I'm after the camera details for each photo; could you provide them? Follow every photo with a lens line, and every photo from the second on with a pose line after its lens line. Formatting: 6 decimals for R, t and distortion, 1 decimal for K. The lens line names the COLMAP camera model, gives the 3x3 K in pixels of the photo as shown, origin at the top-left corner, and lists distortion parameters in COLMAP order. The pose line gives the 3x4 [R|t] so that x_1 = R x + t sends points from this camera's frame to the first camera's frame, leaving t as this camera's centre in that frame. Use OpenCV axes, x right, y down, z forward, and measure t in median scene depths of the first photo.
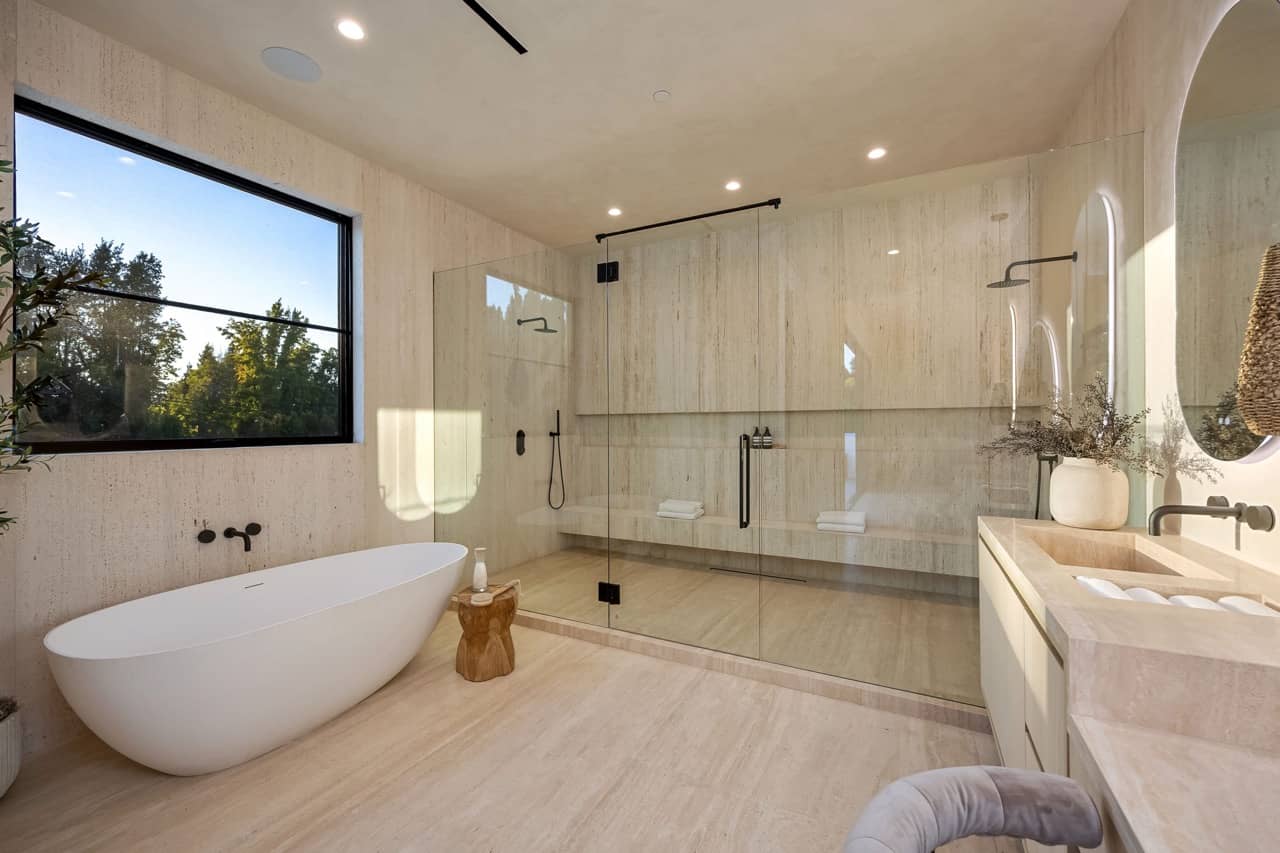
lens RADIAL K [[517.8, 0, 638.5], [0, 517.8, 421.4], [0, 0, 1]] dist [-0.002404, -0.000023]
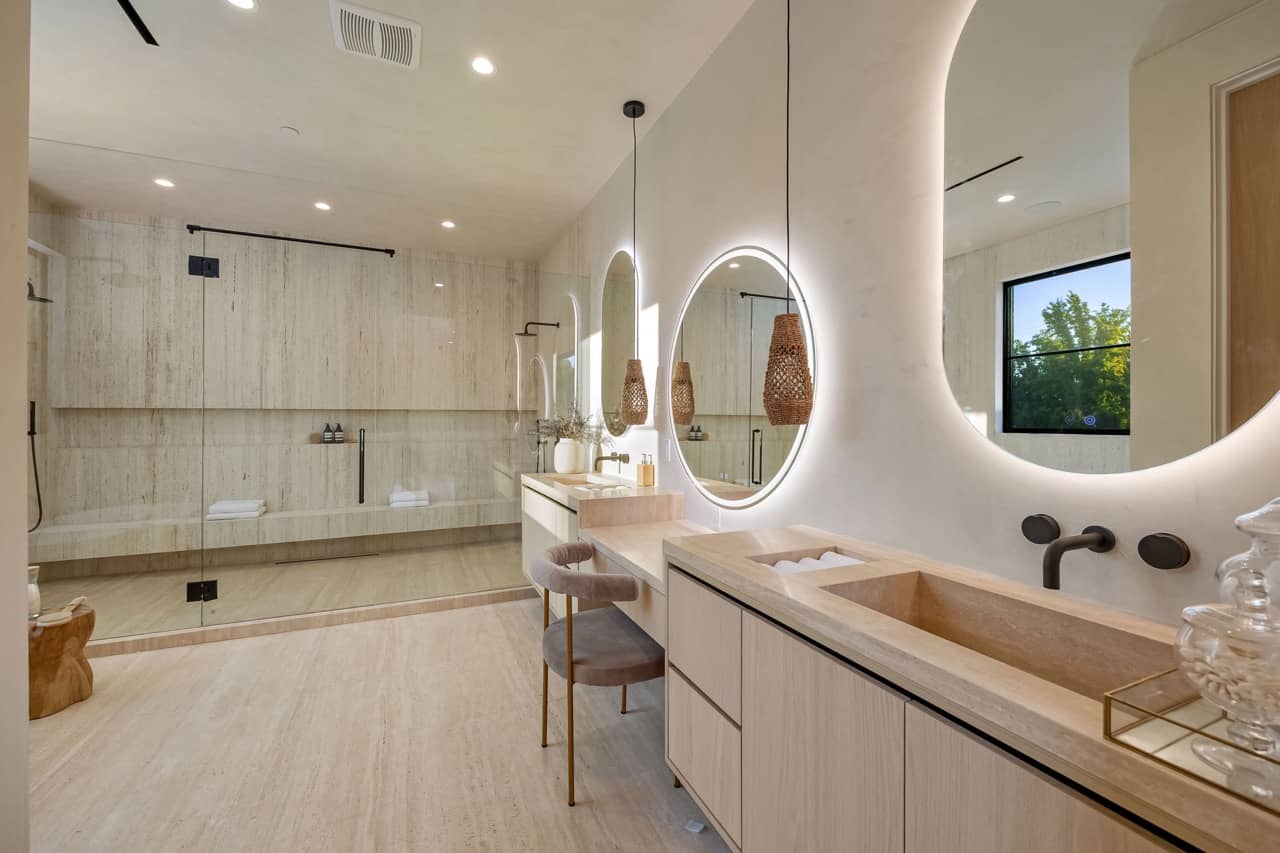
lens RADIAL K [[517.8, 0, 638.5], [0, 517.8, 421.4], [0, 0, 1]] dist [-0.002404, -0.000023]
pose [[0.620004, 0.004021, 0.784588, -0.317874], [-0.006908, 0.999976, 0.000334, 0.001786], [-0.784568, -0.005627, 0.620017, -0.264697]]
